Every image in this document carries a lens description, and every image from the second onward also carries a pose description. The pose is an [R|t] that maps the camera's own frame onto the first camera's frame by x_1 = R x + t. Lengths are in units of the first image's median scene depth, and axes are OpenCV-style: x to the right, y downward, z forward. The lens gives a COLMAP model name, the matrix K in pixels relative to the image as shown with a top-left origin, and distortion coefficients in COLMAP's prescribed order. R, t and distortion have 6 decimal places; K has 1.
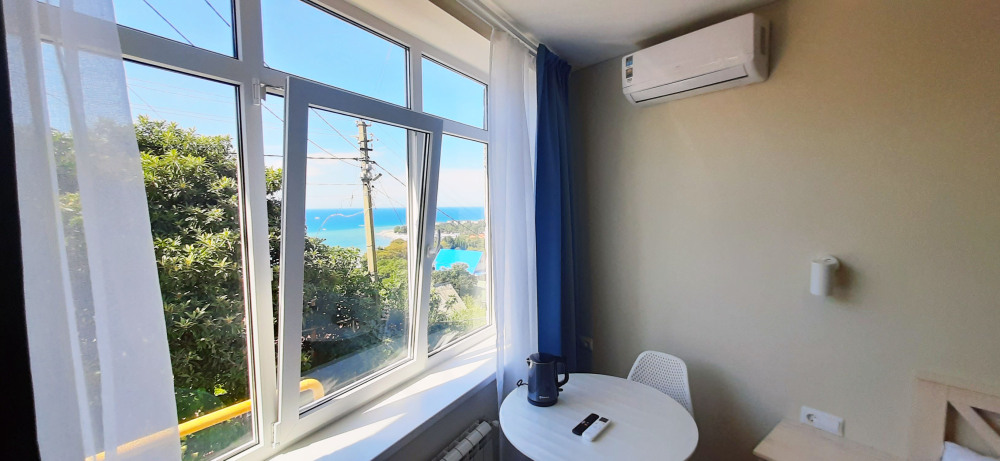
lens RADIAL K [[391.3, 0, 525.2], [0, 391.3, 232.1], [0, 0, 1]] dist [-0.000136, -0.000042]
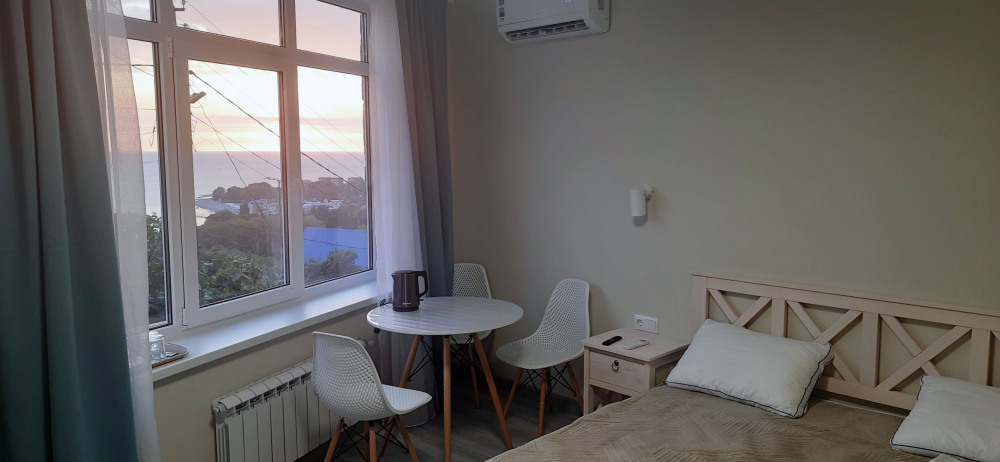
lens RADIAL K [[706.4, 0, 513.5], [0, 706.4, 231.7], [0, 0, 1]] dist [0.045506, -0.001047]
pose [[0.997393, -0.002620, 0.072119, 0.047143], [-0.000737, 0.998919, 0.046479, 0.024303], [-0.072163, -0.046411, 0.996312, -0.260924]]
